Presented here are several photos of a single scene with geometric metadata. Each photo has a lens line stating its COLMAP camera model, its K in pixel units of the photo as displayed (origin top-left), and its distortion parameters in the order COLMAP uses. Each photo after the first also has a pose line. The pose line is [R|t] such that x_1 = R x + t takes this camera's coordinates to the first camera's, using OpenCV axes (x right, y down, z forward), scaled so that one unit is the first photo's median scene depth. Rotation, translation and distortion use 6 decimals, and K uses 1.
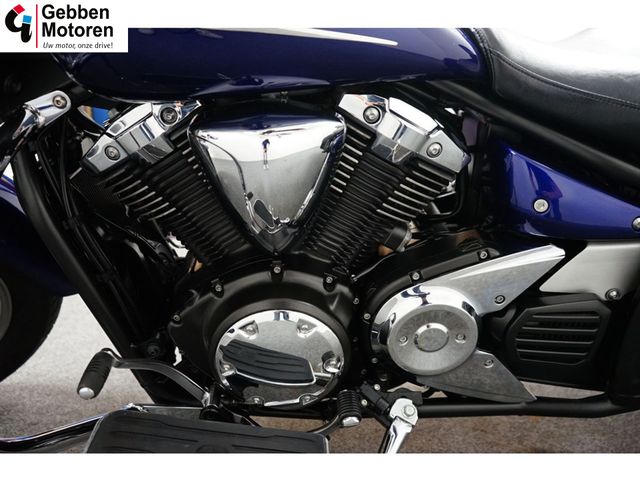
lens RADIAL K [[513.3, 0, 318.7], [0, 513.3, 241.7], [0, 0, 1]] dist [0.009954, 0.006564]
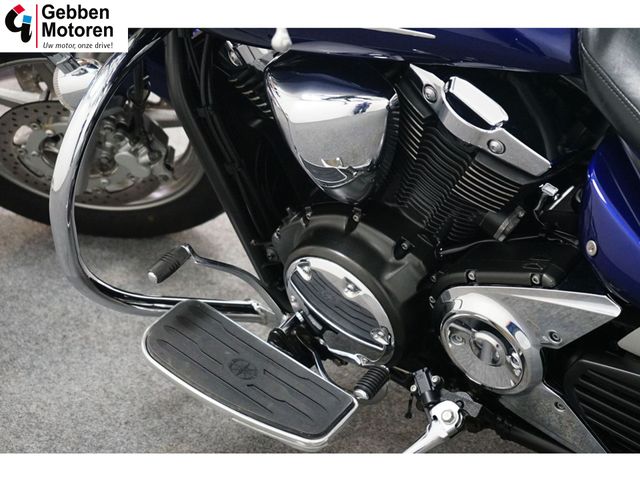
lens RADIAL K [[1220.9, 0, 320.2], [0, 1220.9, 240.4], [0, 0, 1]] dist [-0.024714, 0.000000]
pose [[0.760273, 0.318170, -0.566351, 1.144181], [-0.177115, 0.940337, 0.290511, -0.541944], [0.624993, -0.120559, 0.771265, -0.737490]]
